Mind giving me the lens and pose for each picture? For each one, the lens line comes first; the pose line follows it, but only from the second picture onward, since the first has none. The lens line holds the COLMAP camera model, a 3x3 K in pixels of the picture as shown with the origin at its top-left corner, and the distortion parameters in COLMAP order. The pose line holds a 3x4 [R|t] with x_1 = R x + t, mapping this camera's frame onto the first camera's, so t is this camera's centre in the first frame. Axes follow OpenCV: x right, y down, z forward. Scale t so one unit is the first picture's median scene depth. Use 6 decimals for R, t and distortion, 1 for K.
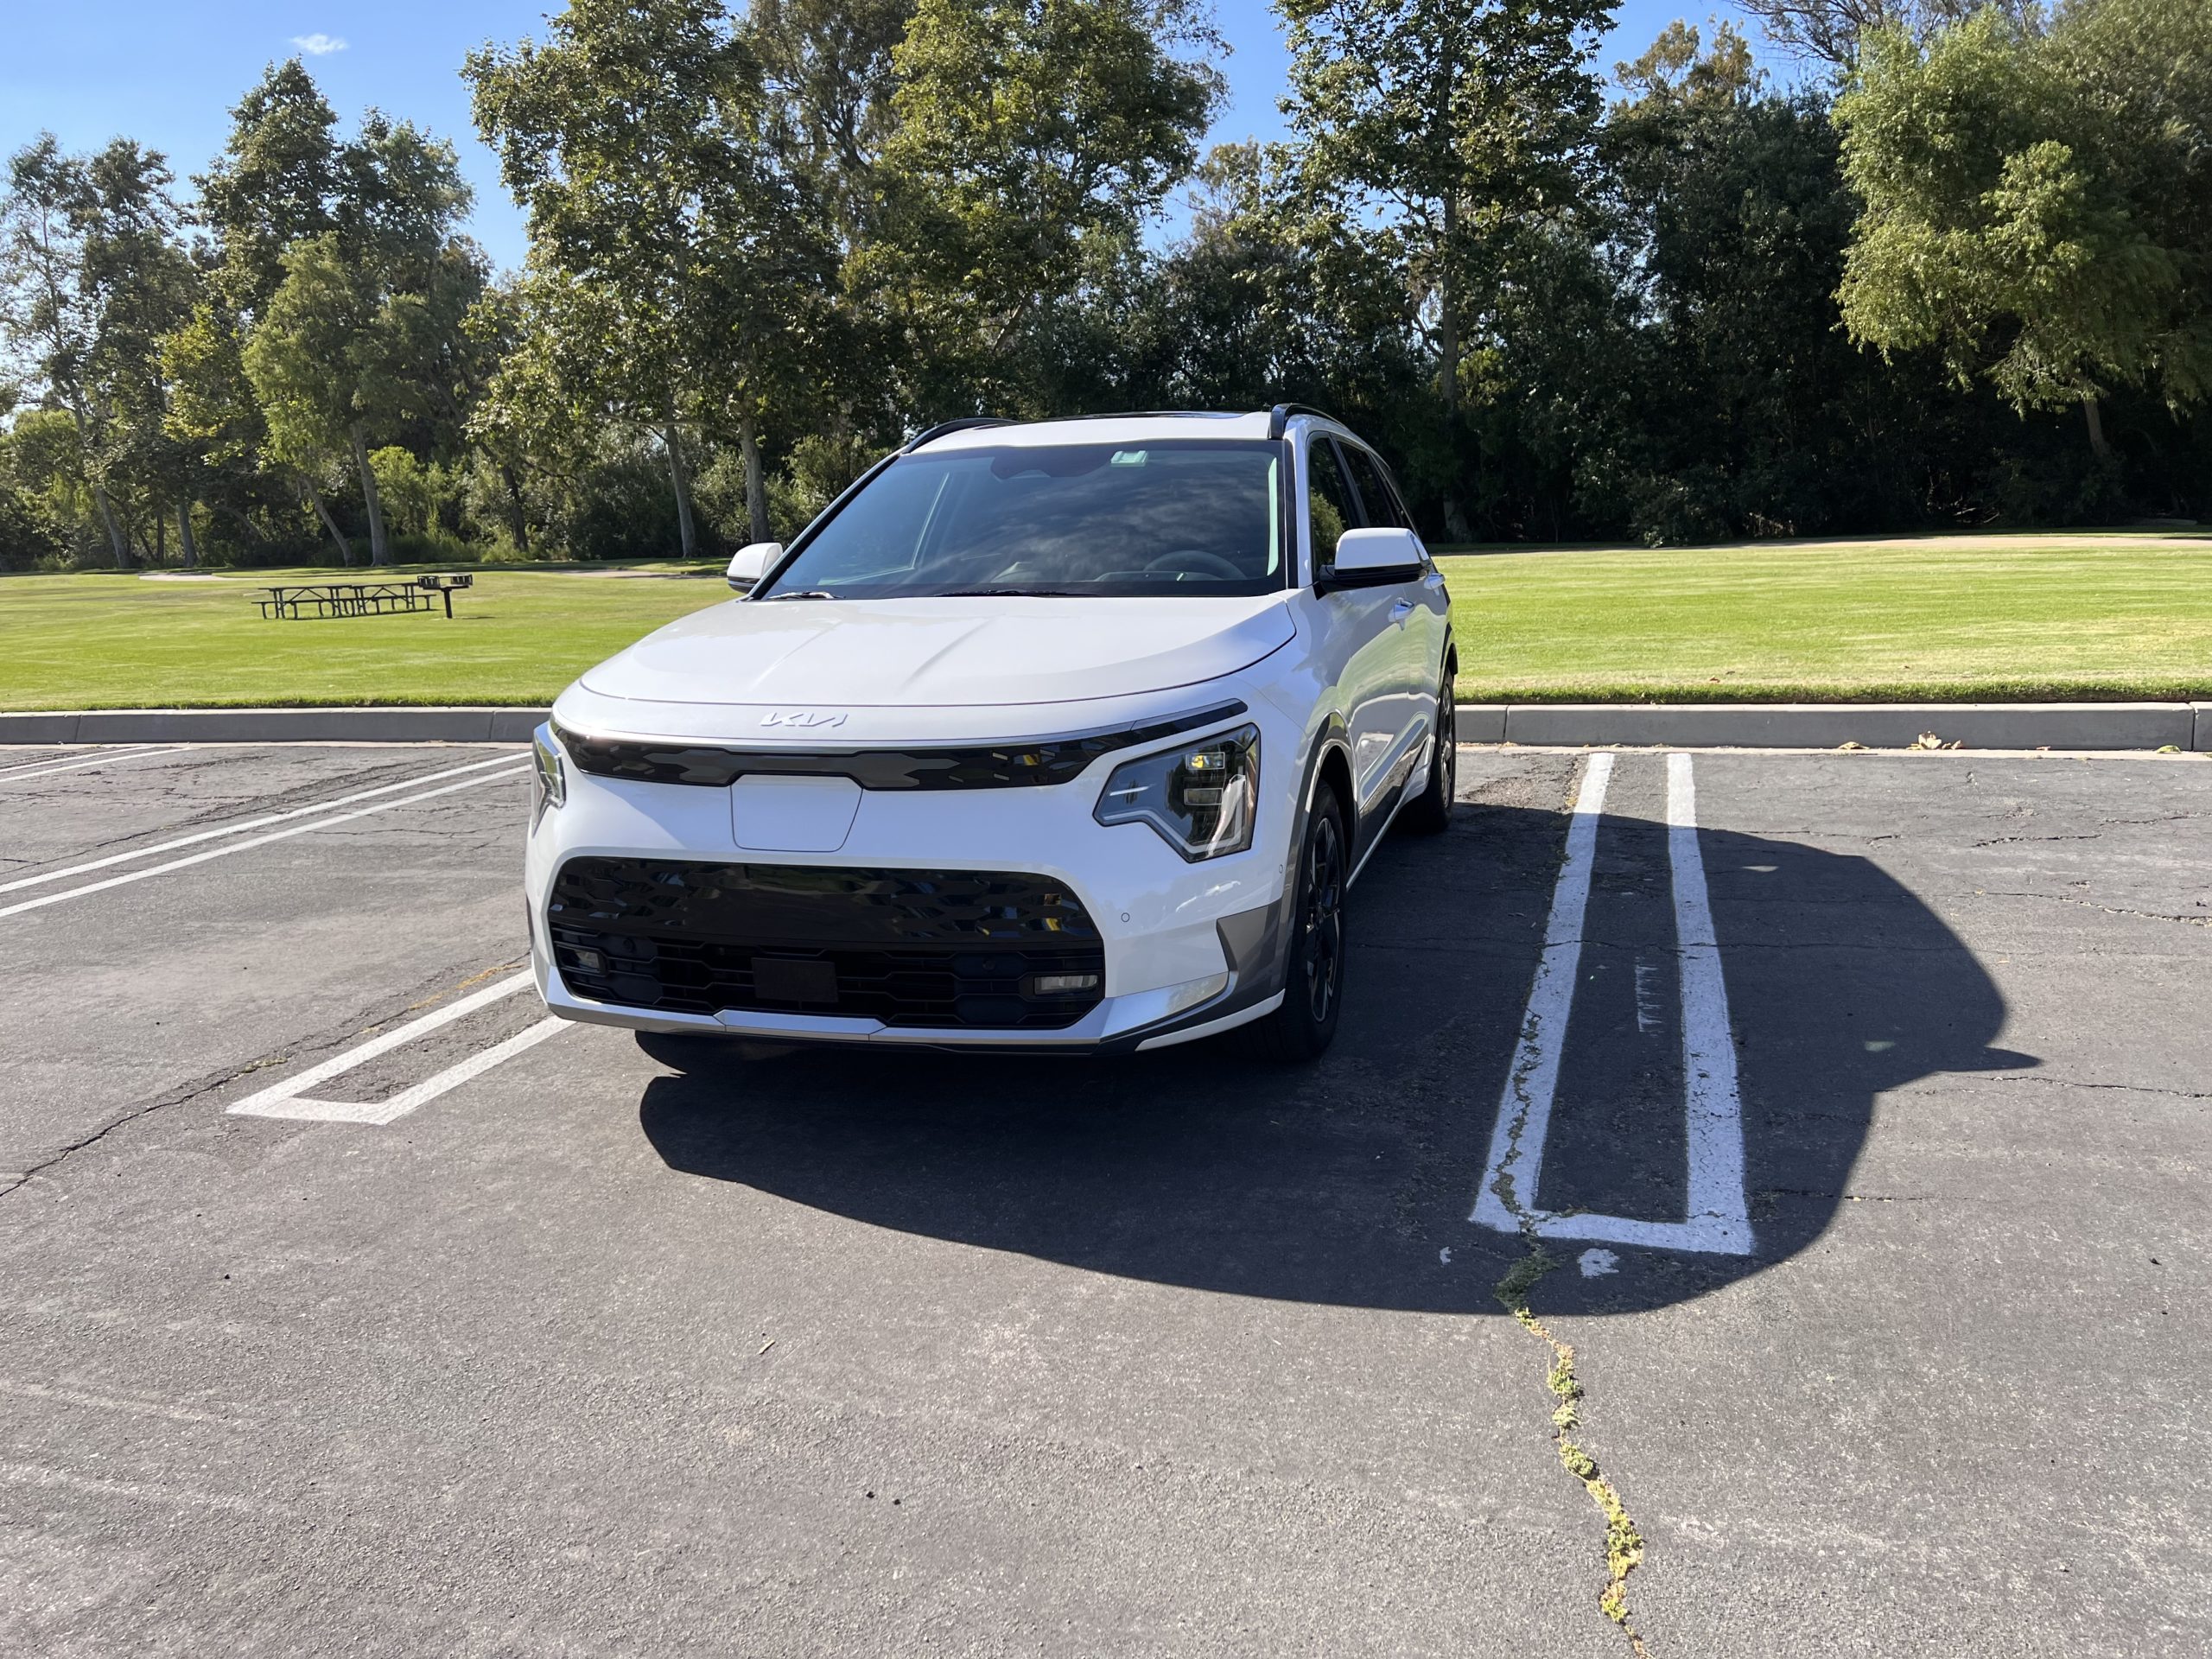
lens RADIAL K [[1659.8, 0, 1101.4], [0, 1659.8, 830.2], [0, 0, 1]] dist [0.049828, -0.054150]
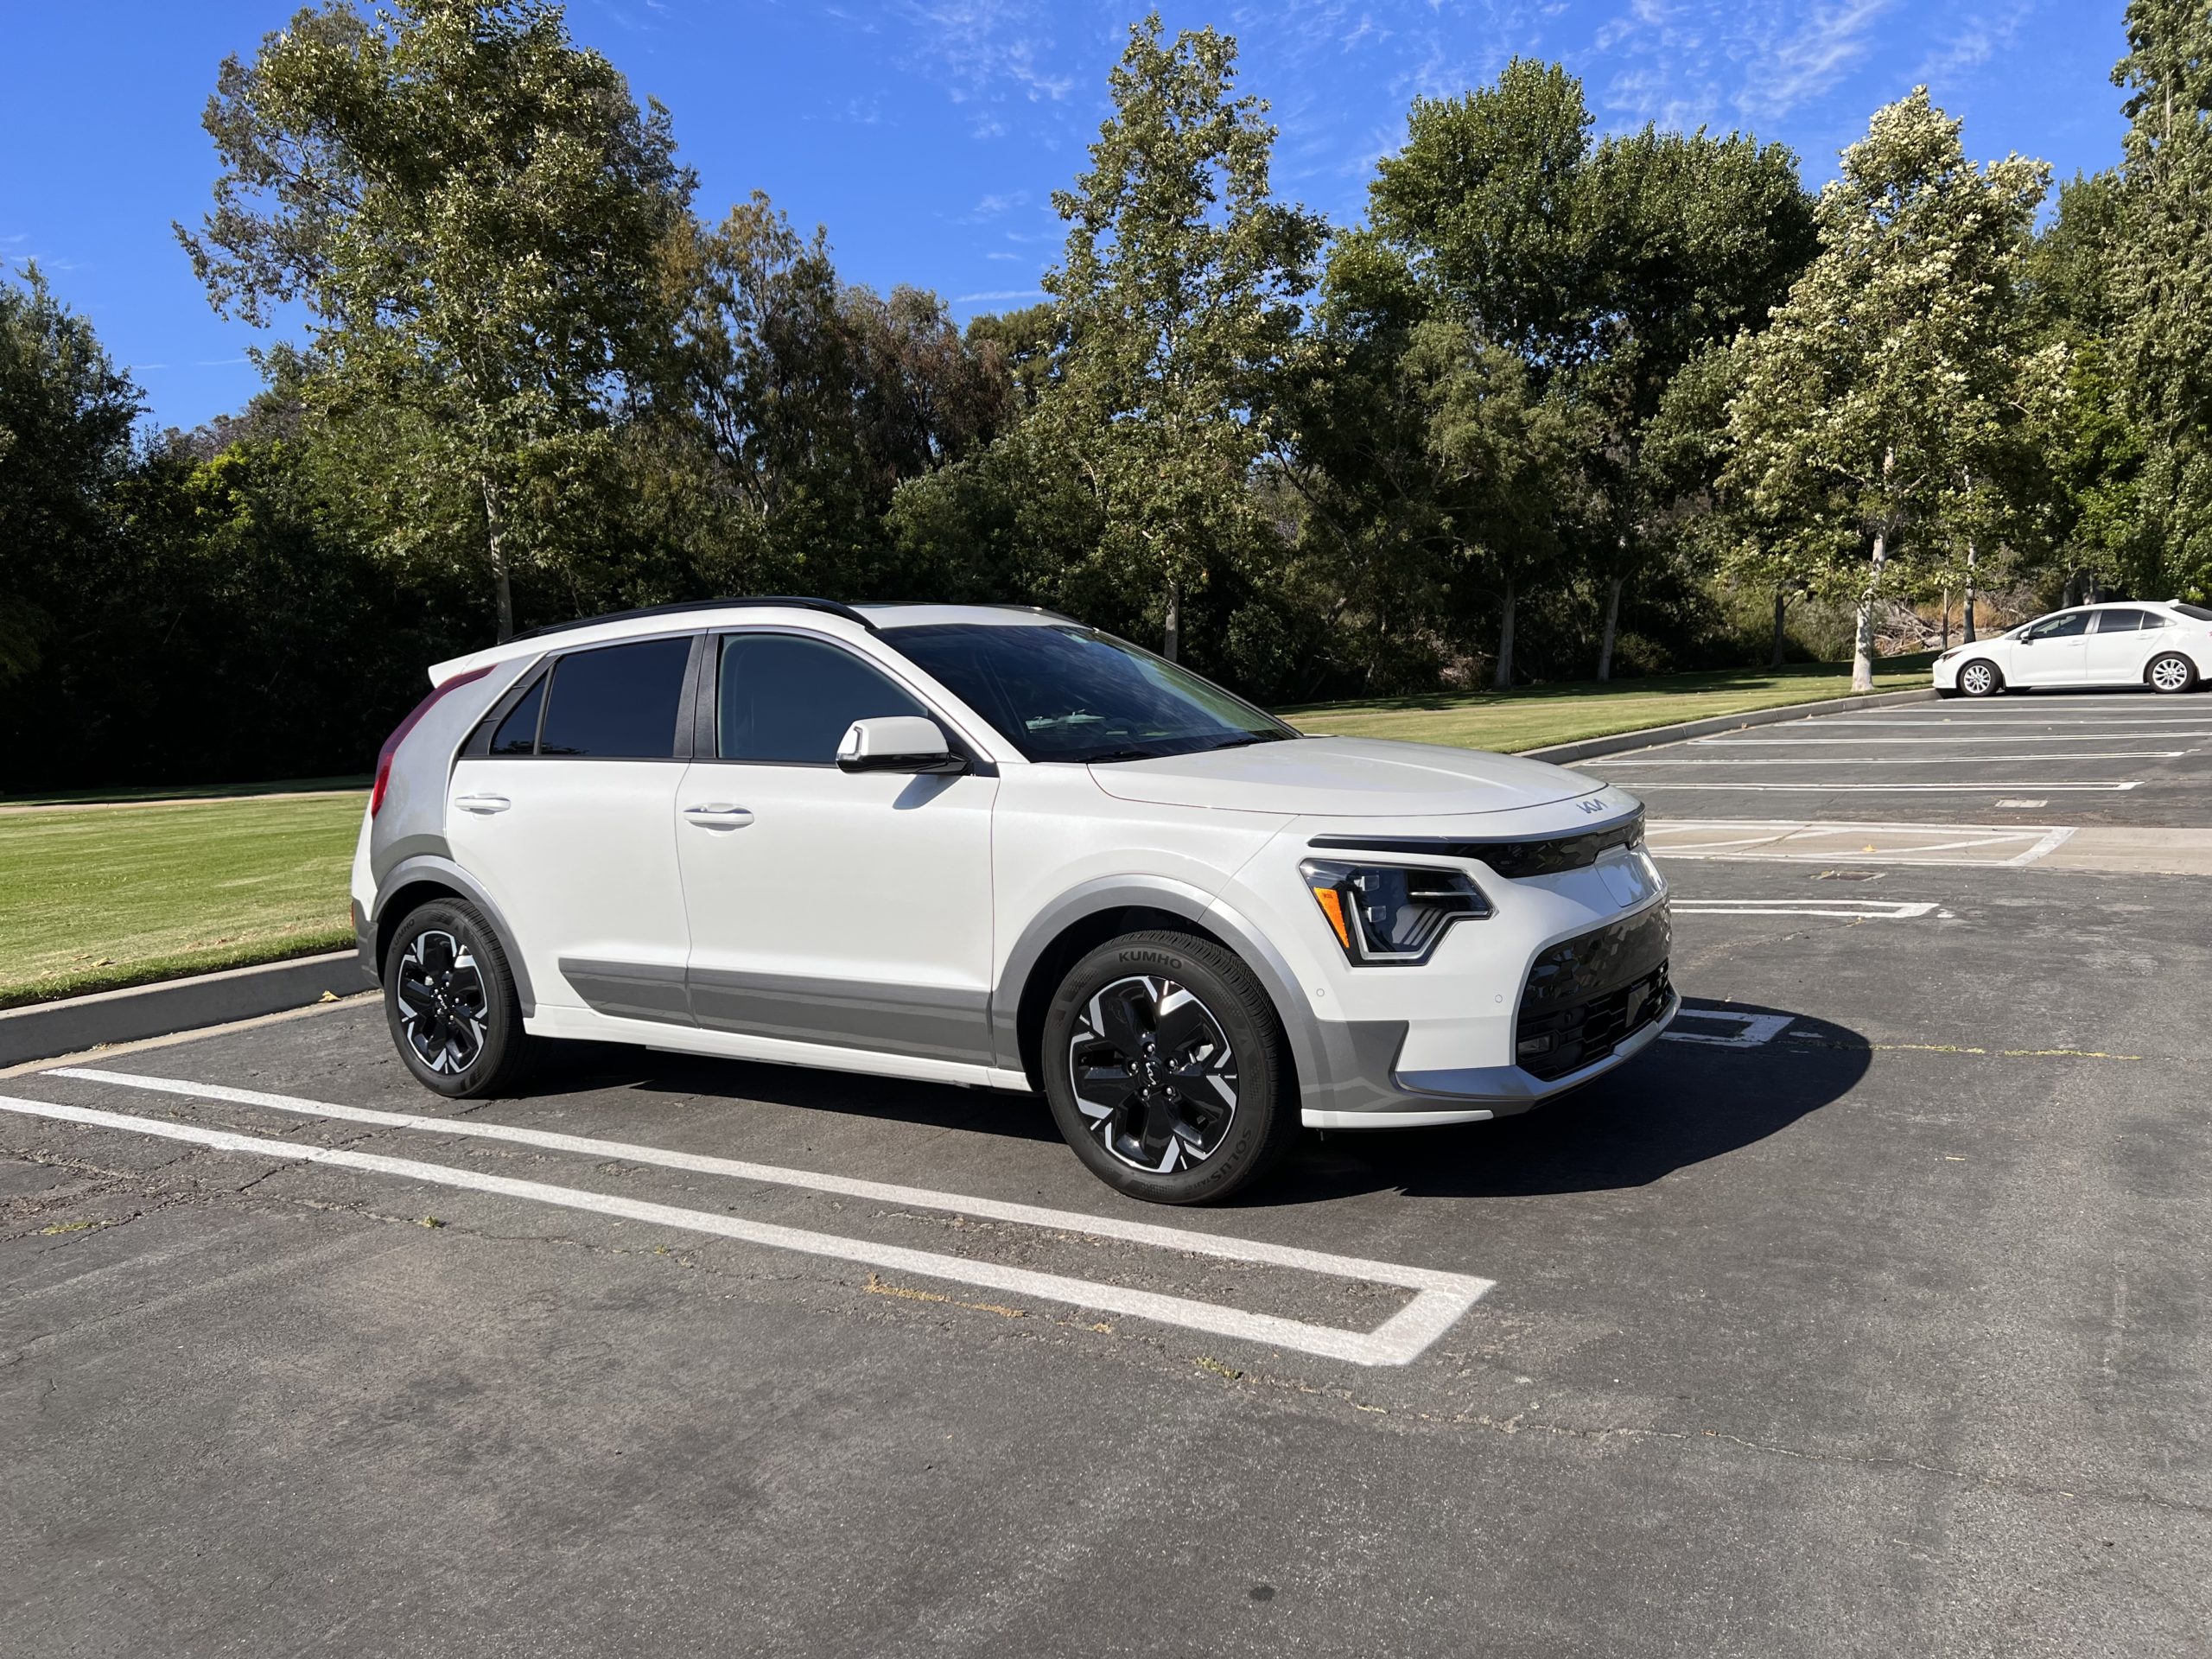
lens RADIAL K [[1660.4, 0, 1102.0], [0, 1660.4, 839.8], [0, 0, 1]] dist [0.054280, -0.061107]
pose [[0.285468, -0.069590, 0.955858, -0.105559], [0.223403, 0.974717, 0.004244, -0.009077], [-0.931987, 0.212330, 0.293797, 0.067704]]
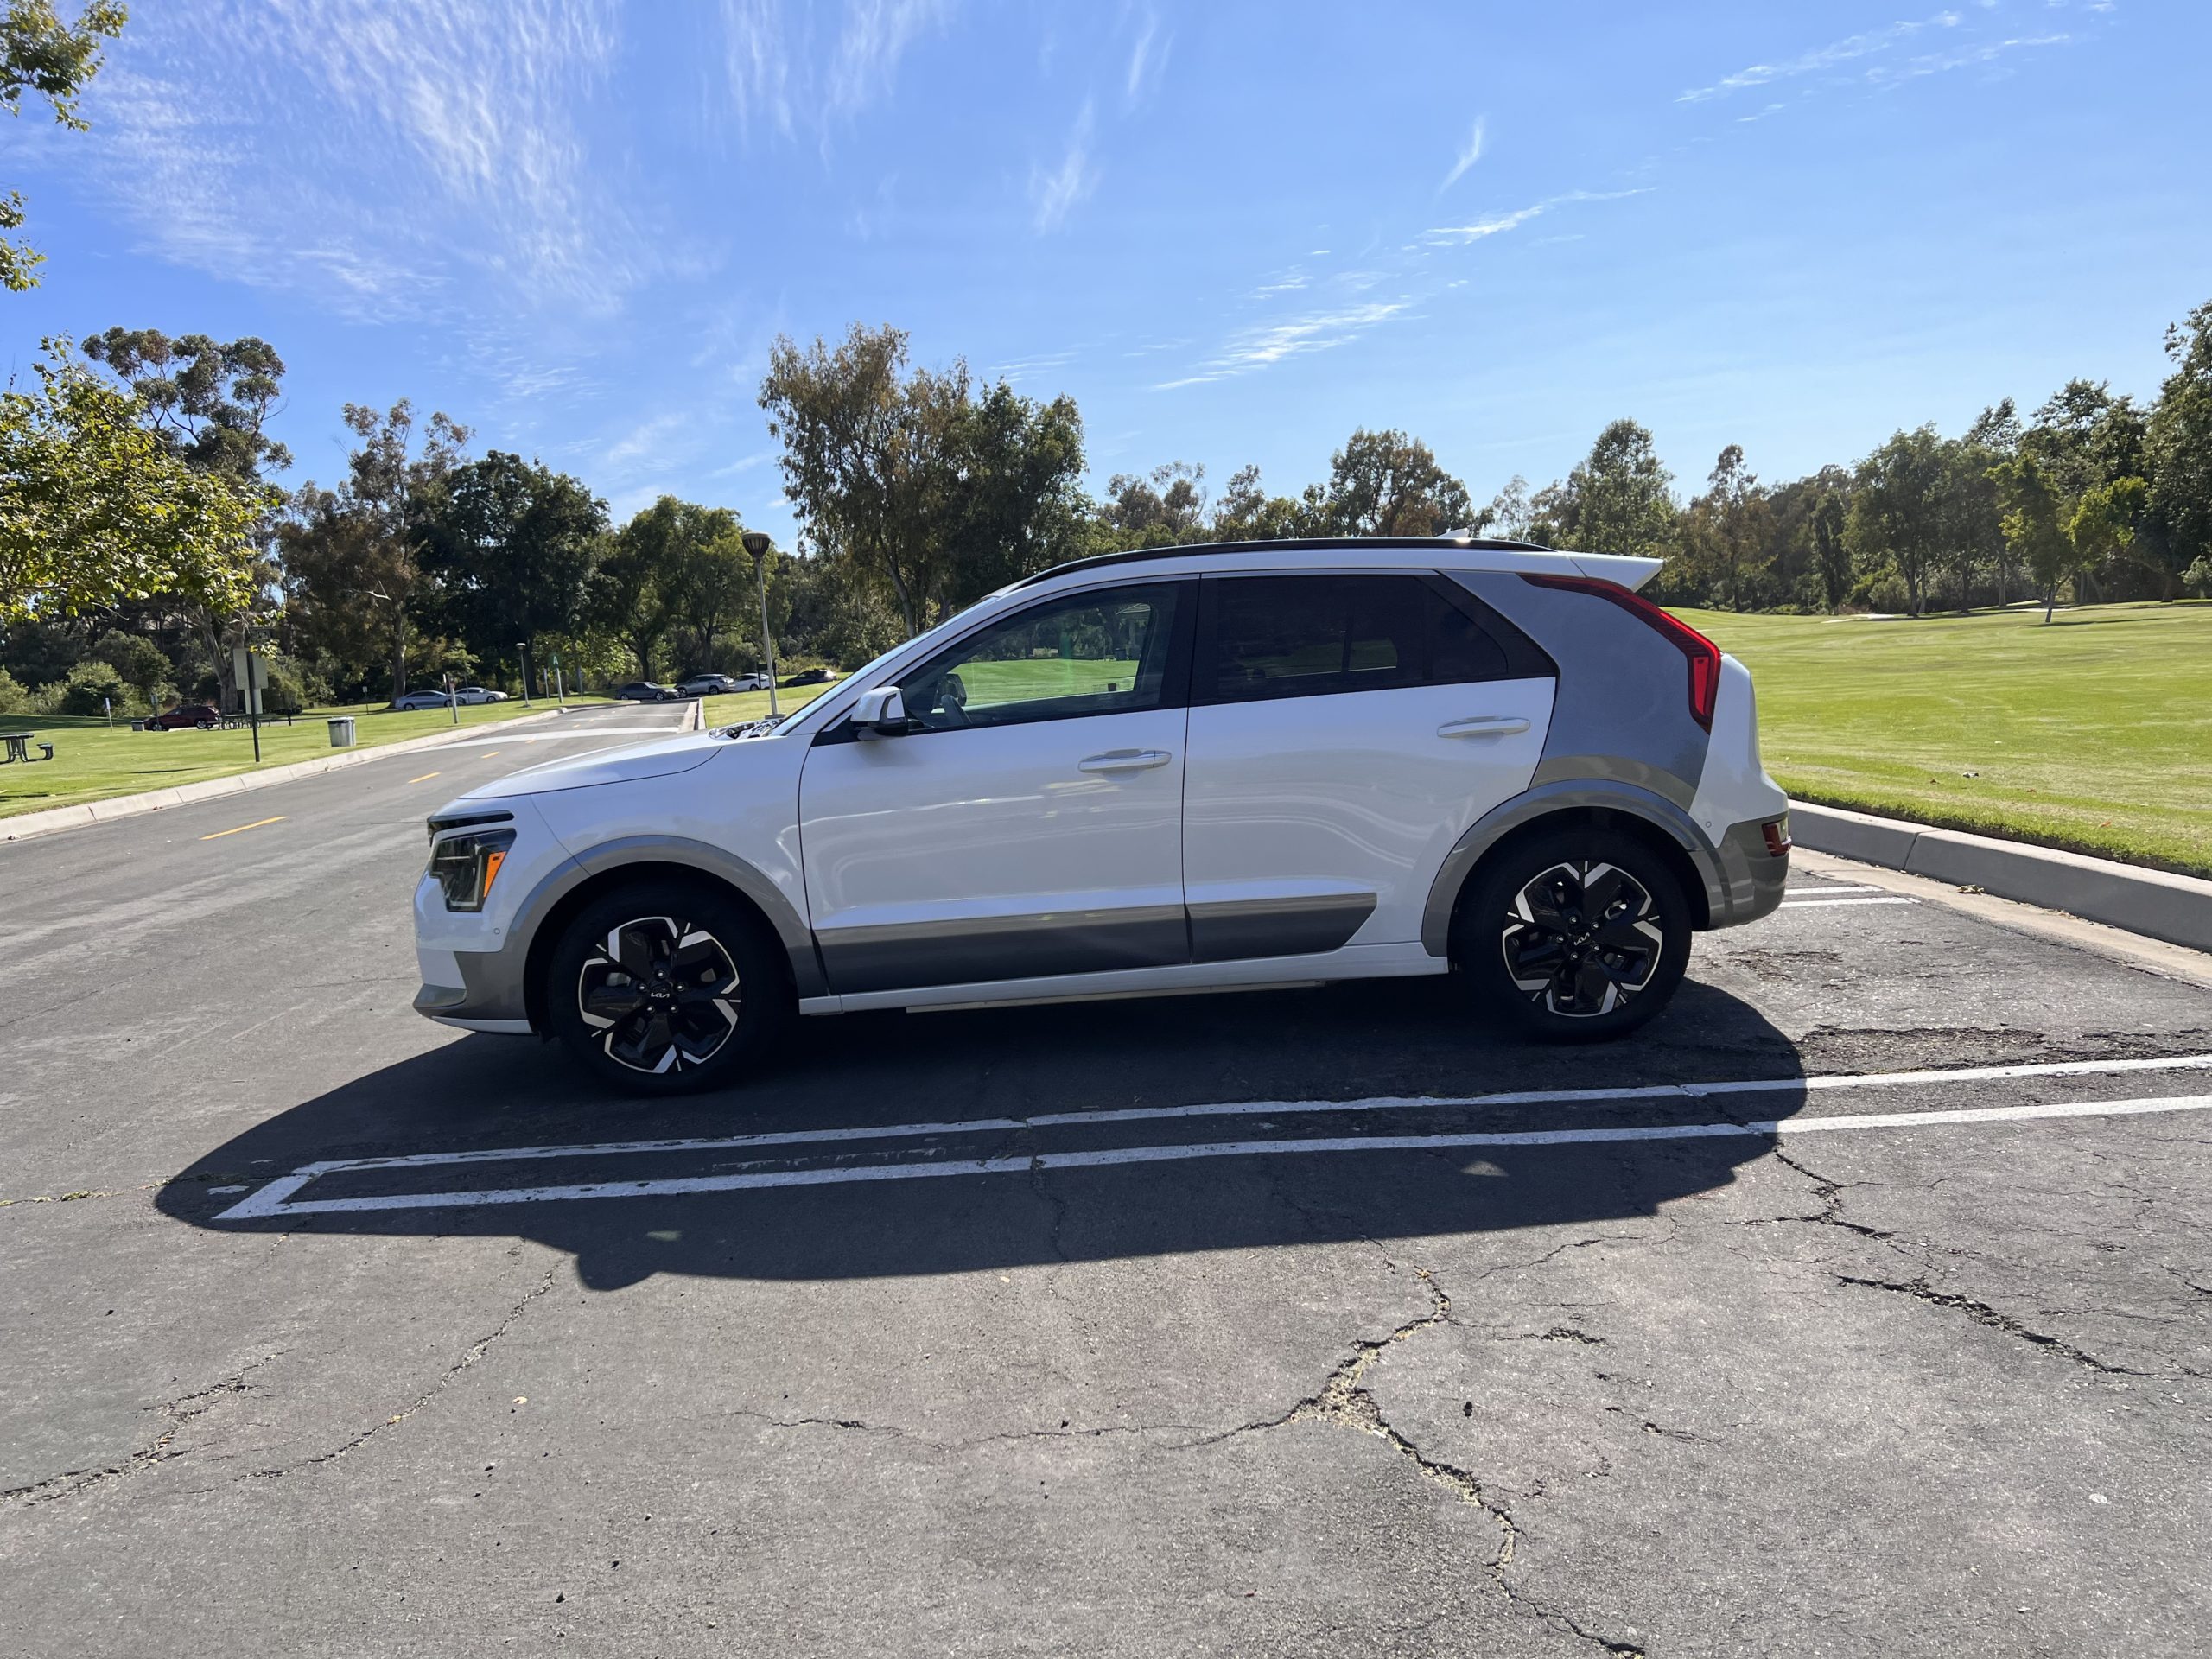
lens RADIAL K [[1651.8, 0, 1109.2], [0, 1651.8, 843.9], [0, 0, 1]] dist [0.057167, -0.070012]
pose [[0.318276, 0.131067, -0.938894, 0.116905], [-0.133748, 0.986698, 0.092401, -0.018496], [0.938516, 0.096166, 0.331573, 0.072436]]
